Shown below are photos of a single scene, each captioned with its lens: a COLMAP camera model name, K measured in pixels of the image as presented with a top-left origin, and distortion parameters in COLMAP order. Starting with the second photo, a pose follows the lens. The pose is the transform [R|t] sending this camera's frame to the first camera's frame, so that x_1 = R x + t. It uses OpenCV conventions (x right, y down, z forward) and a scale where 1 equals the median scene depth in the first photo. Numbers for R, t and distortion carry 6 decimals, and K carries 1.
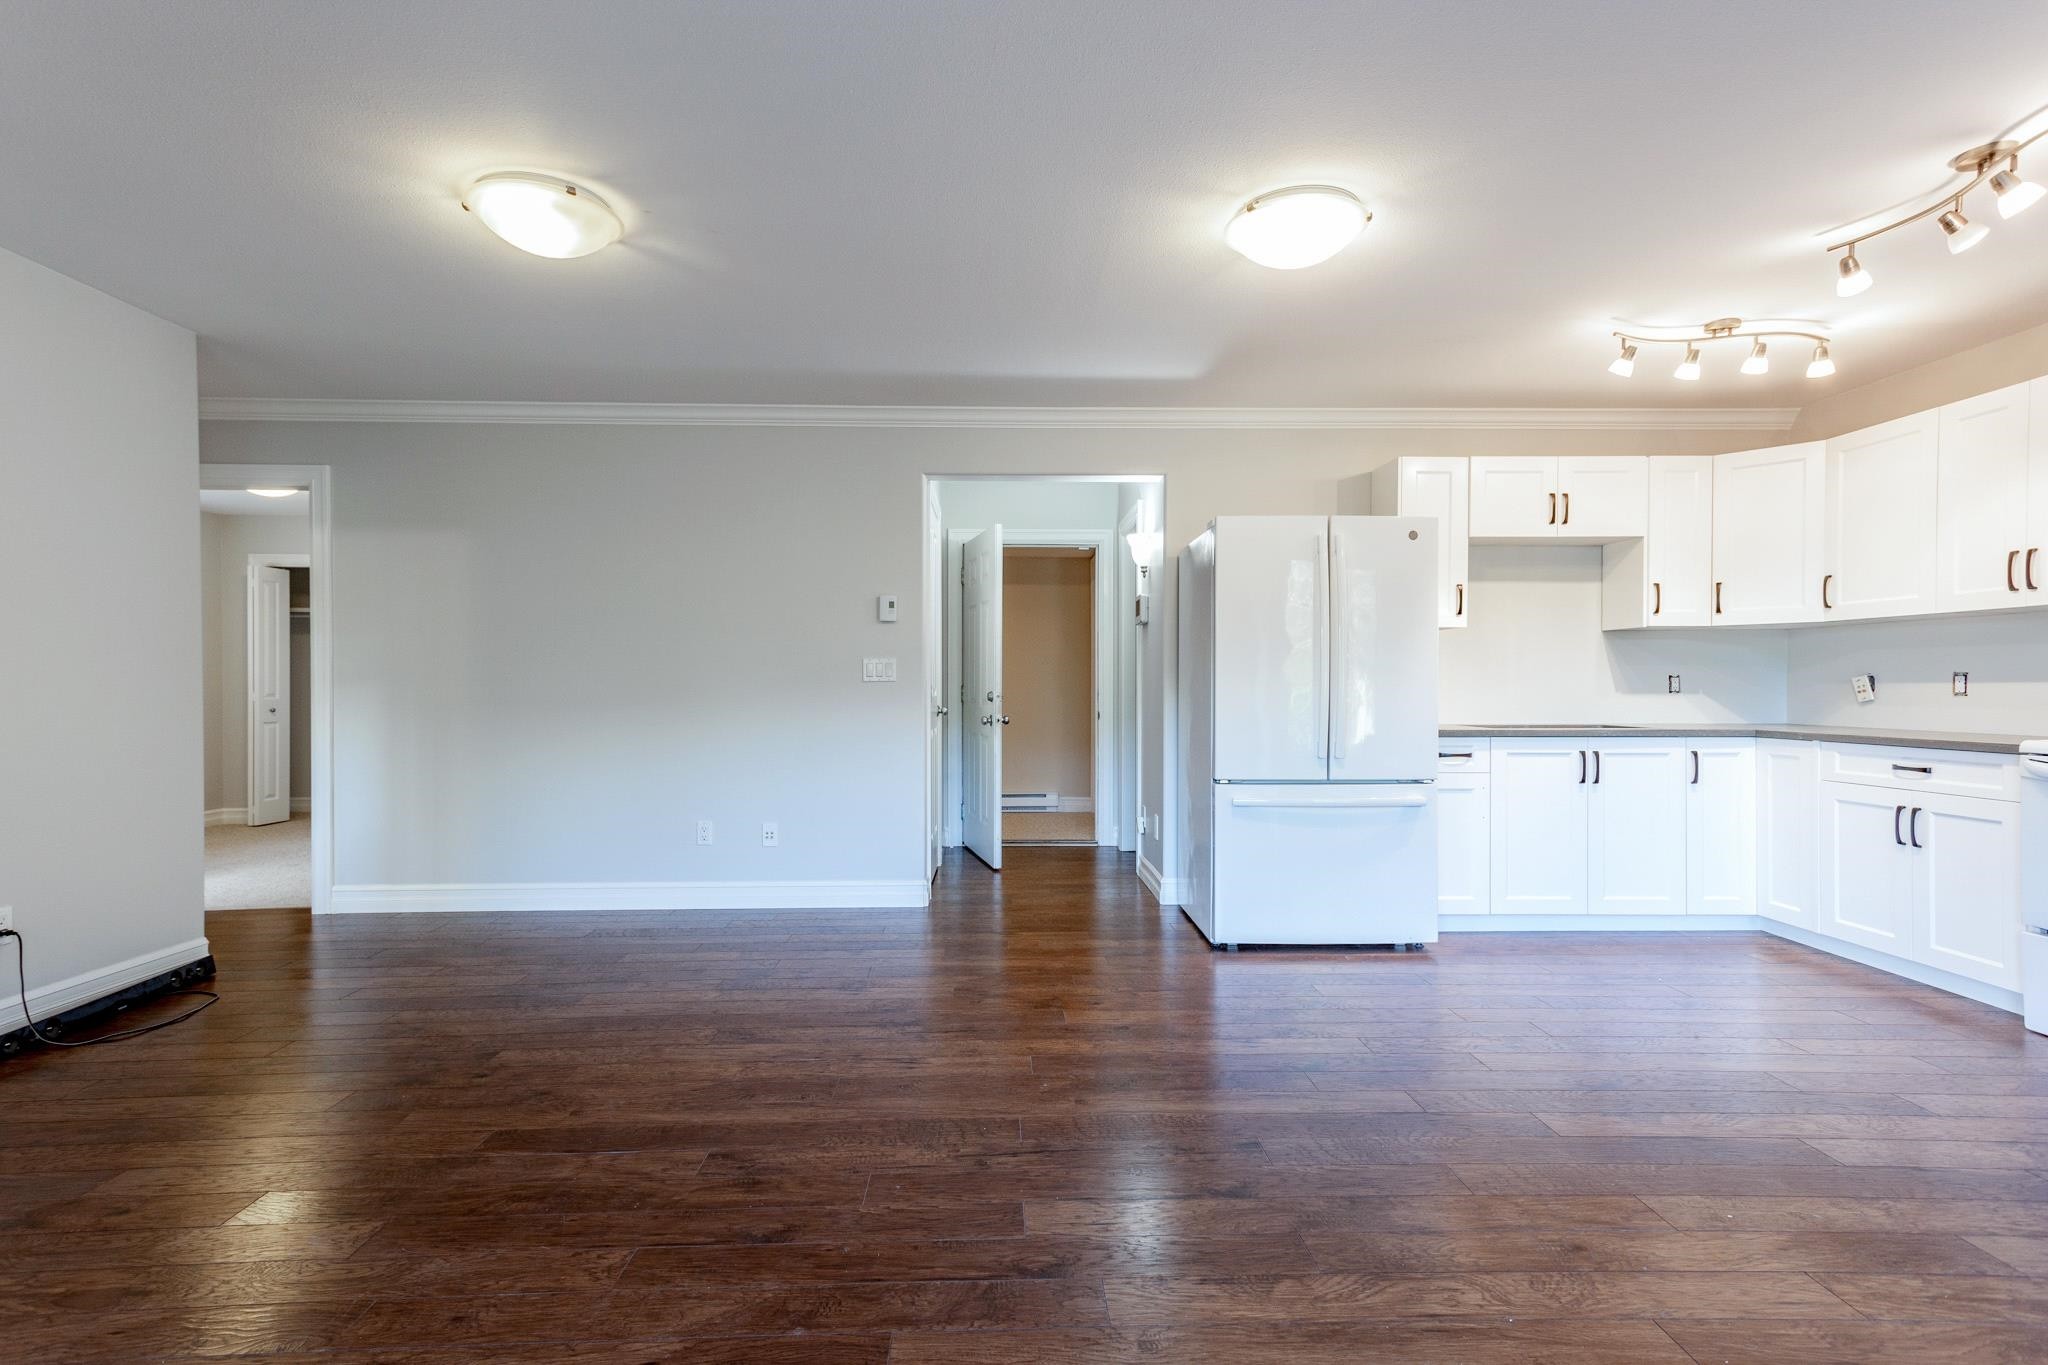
lens RADIAL K [[967.2, 0, 1024.0], [0, 967.2, 682.5], [0, 0, 1]] dist [0.000323, -0.000052]
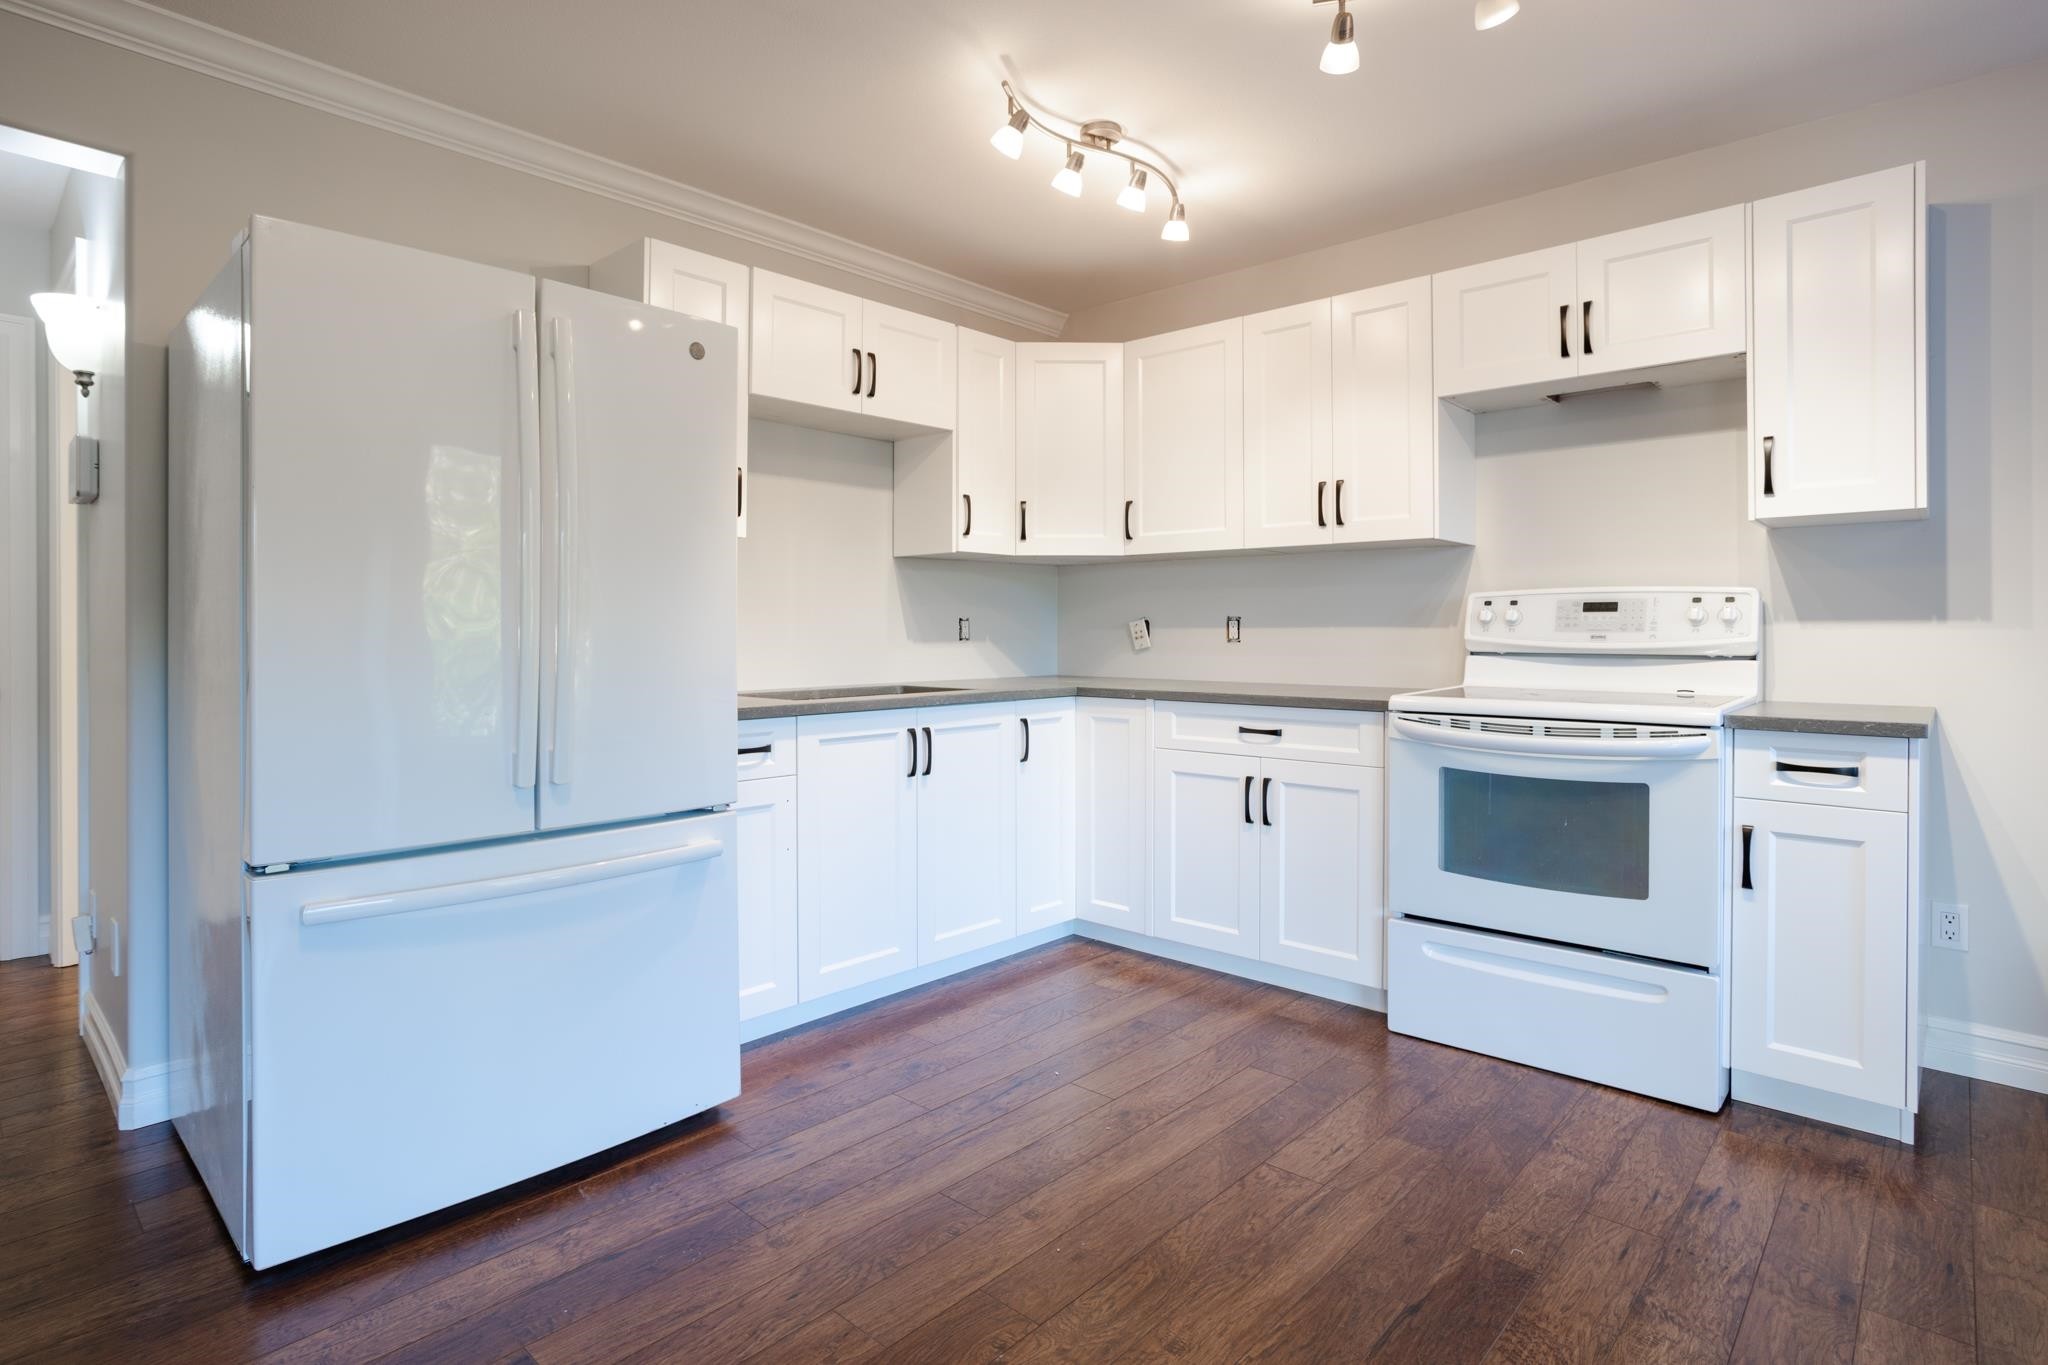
lens RADIAL K [[1066.0, 0, 1012.2], [0, 1066.0, 631.4], [0, 0, 1]] dist [-0.014878, 0.000294]
pose [[0.697621, -0.001910, 0.716464, 0.092963], [-0.001593, 0.999990, 0.004216, -0.000342], [-0.716465, -0.004082, 0.697611, 0.428979]]
